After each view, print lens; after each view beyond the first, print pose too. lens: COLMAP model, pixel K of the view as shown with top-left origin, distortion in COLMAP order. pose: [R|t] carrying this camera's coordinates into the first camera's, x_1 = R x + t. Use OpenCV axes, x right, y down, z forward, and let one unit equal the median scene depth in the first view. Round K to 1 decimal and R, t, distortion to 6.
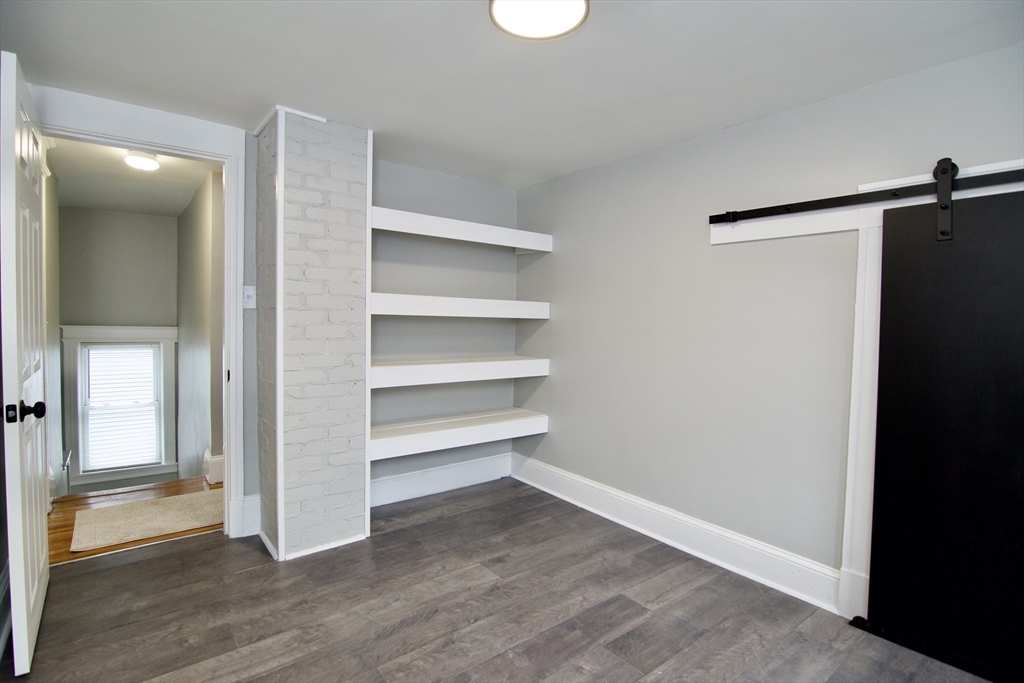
lens RADIAL K [[500.7, 0, 502.6], [0, 500.7, 341.6], [0, 0, 1]] dist [-0.005352, -0.009568]
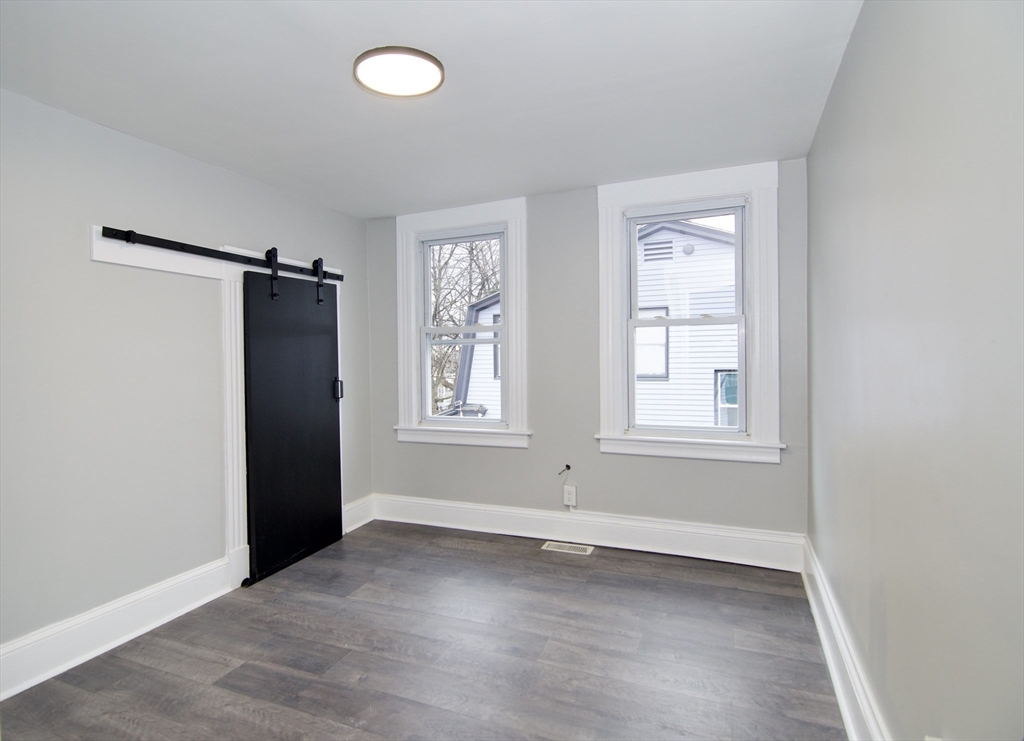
lens RADIAL K [[535.1, 0, 508.9], [0, 535.1, 359.9], [0, 0, 1]] dist [0.001782, -0.001691]
pose [[-0.500095, -0.021539, 0.865703, -0.802112], [0.042519, 0.997874, 0.049389, -0.056539], [-0.864926, 0.061508, -0.498116, 1.028713]]
